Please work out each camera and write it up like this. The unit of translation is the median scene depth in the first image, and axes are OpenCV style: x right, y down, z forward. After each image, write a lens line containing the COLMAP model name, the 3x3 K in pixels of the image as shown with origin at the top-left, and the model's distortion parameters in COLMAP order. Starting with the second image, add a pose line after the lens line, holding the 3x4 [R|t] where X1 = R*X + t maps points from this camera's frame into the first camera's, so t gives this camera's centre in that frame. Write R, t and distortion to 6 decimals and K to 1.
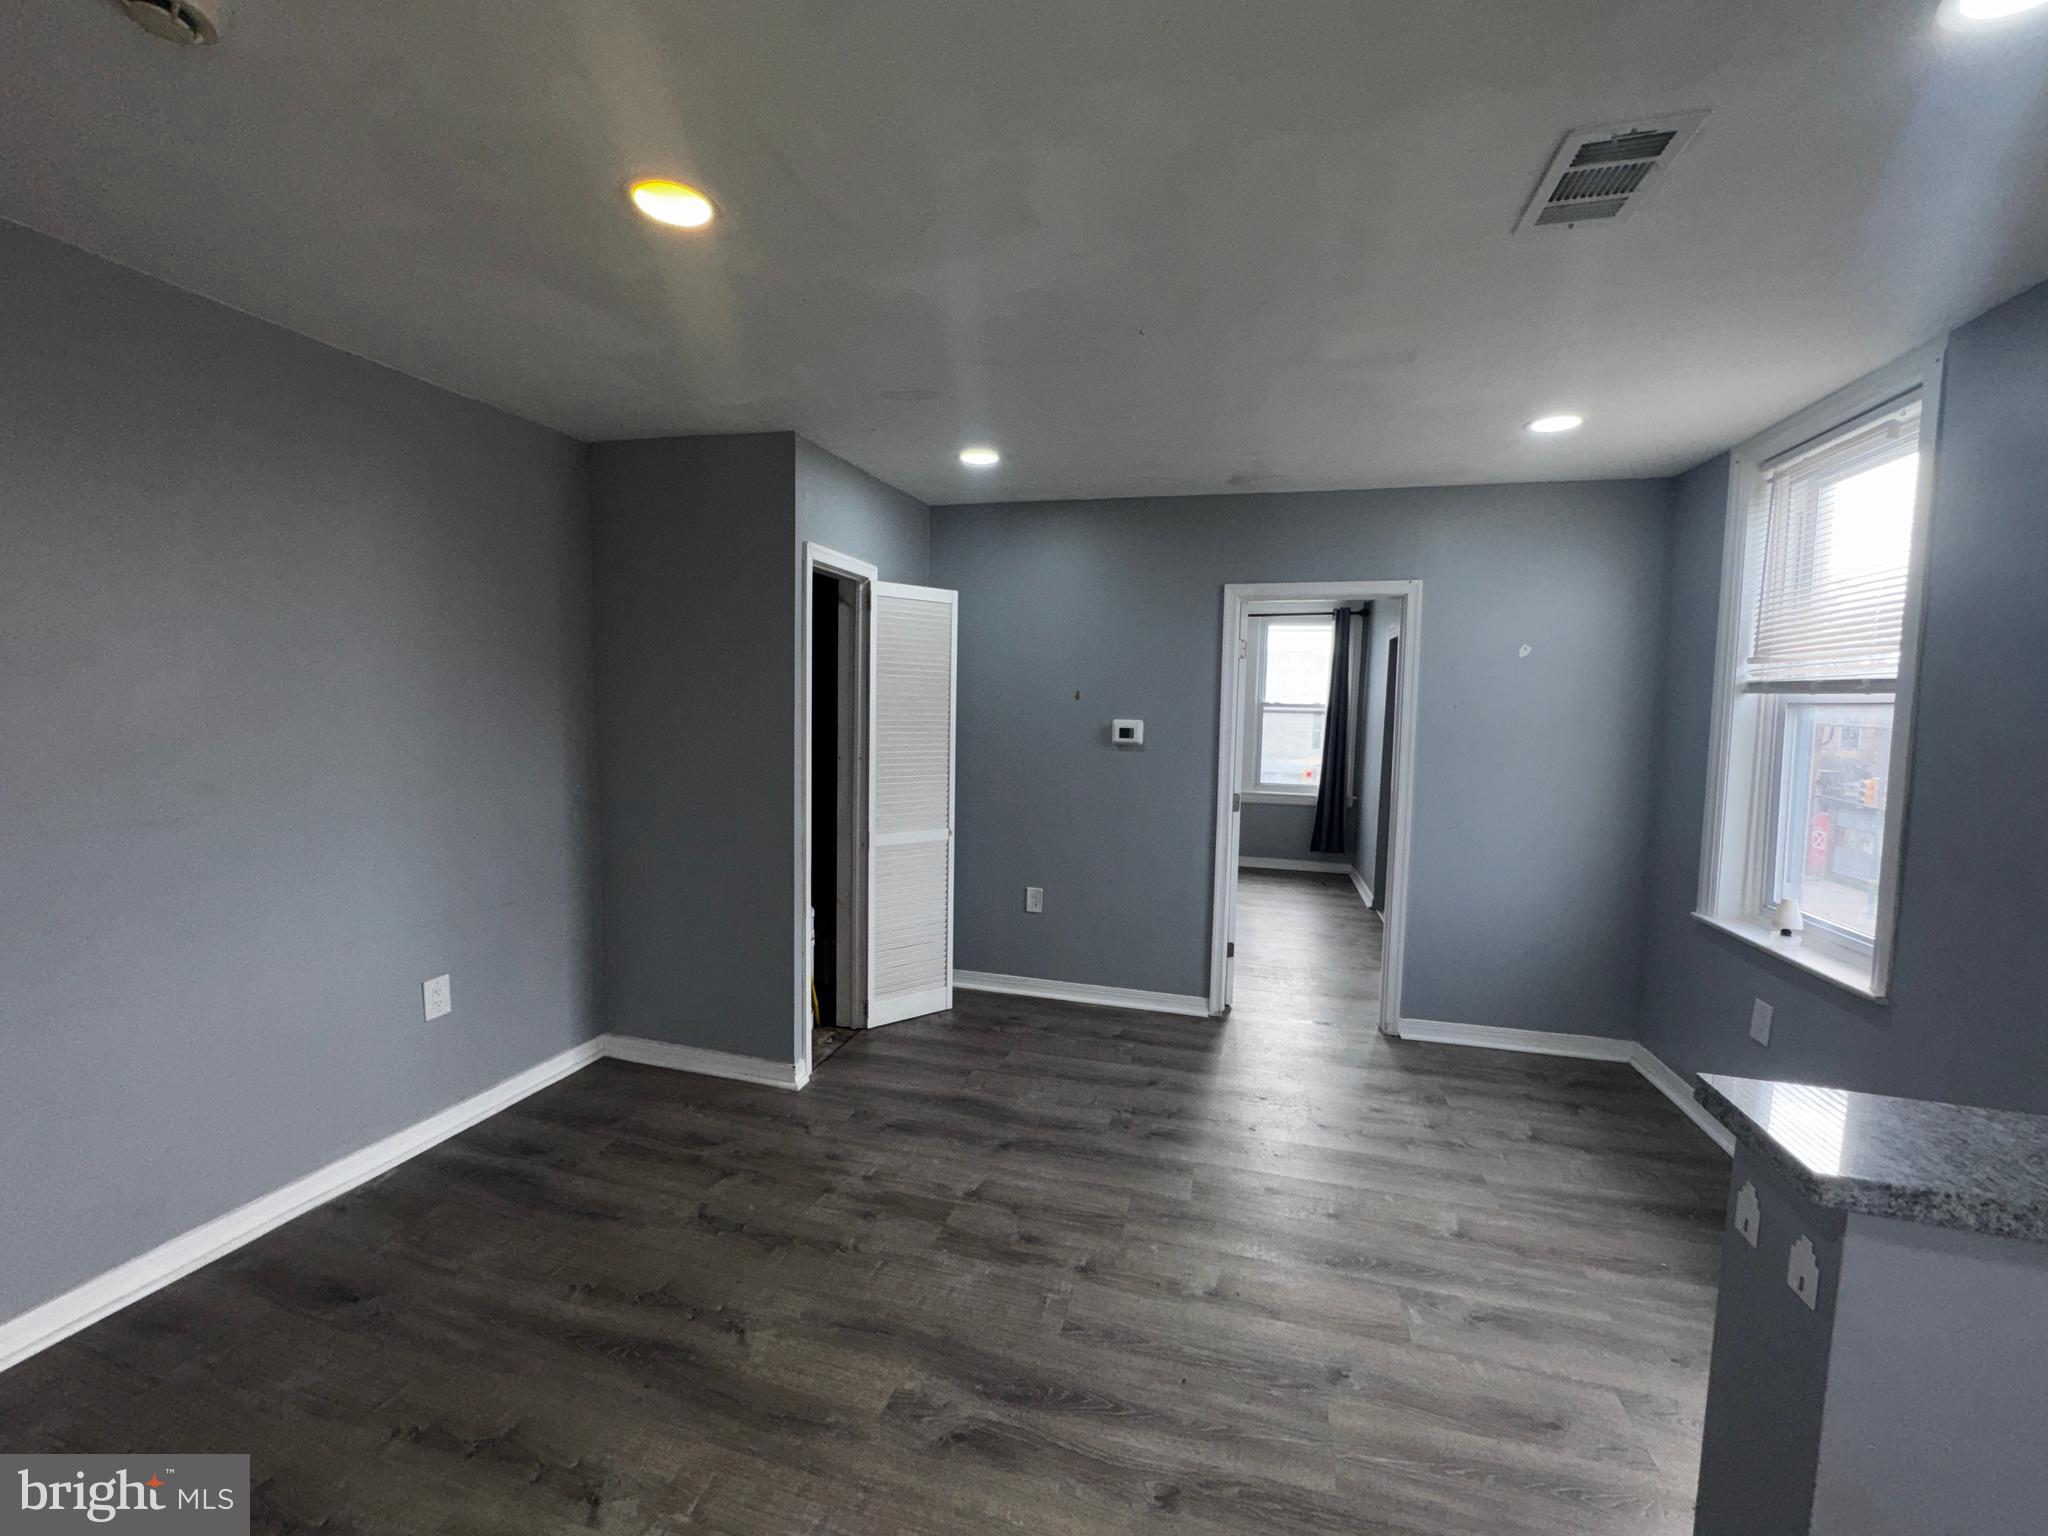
lens RADIAL K [[816.7, 0, 1020.5], [0, 816.7, 764.8], [0, 0, 1]] dist [-0.003247, 0.000177]
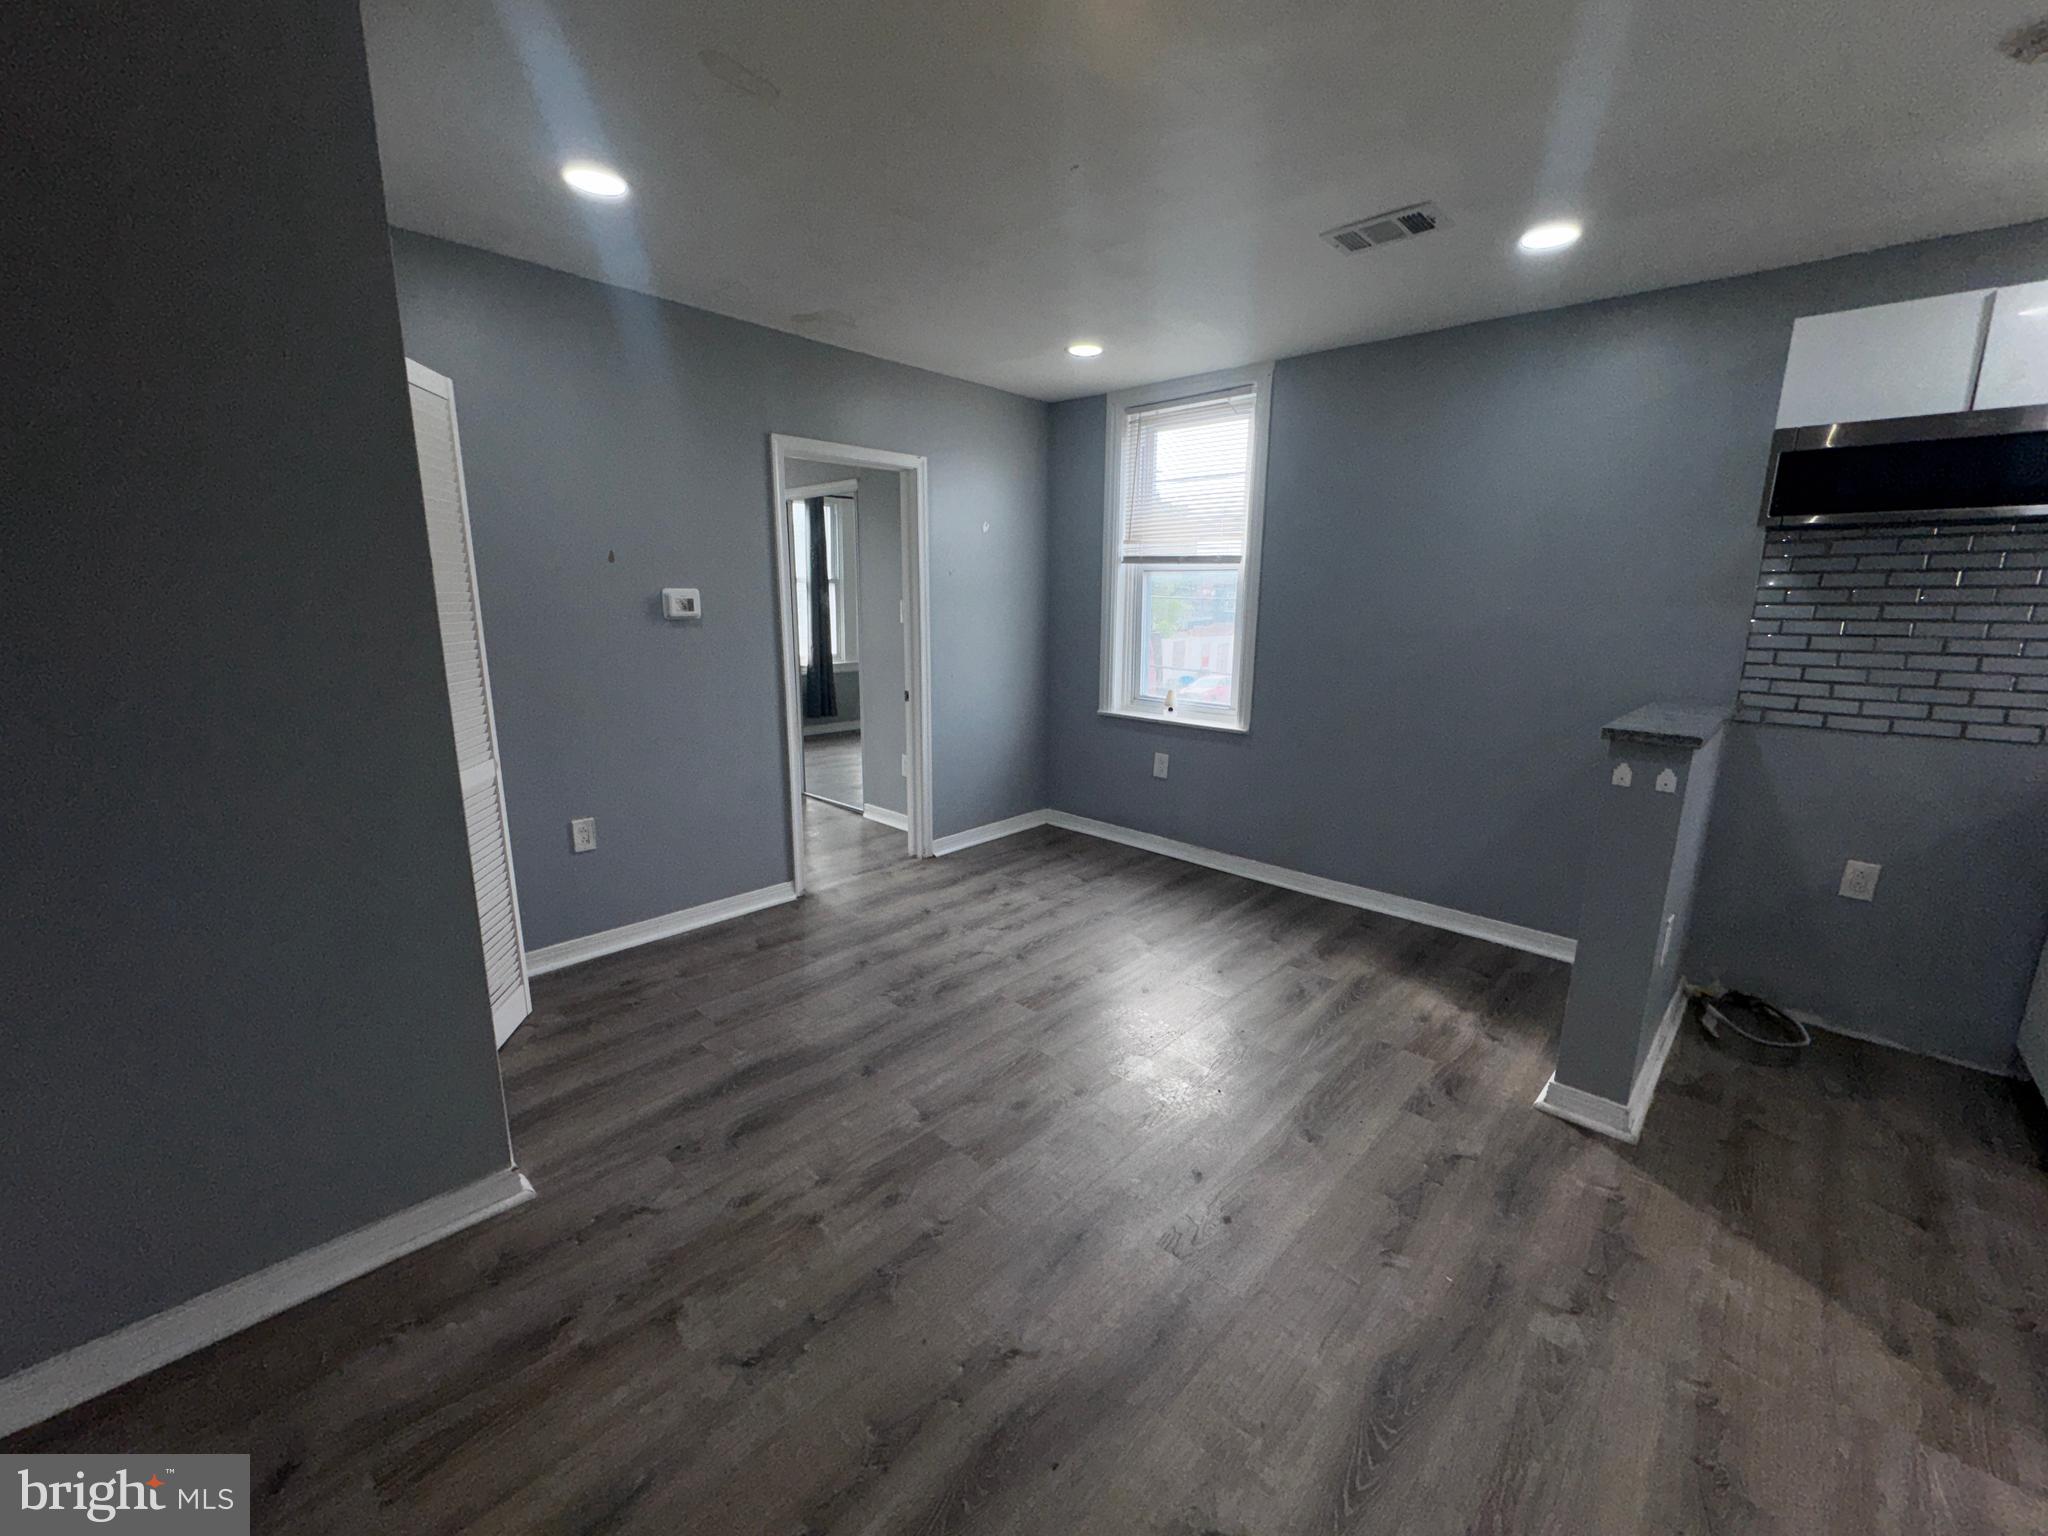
lens RADIAL K [[816.7, 0, 1020.5], [0, 816.7, 764.8], [0, 0, 1]] dist [-0.003247, 0.000177]
pose [[0.473598, -0.196751, 0.858484, -0.599196], [0.065950, 0.979914, 0.188198, -0.017903], [-0.878269, -0.032513, 0.477061, 0.409765]]
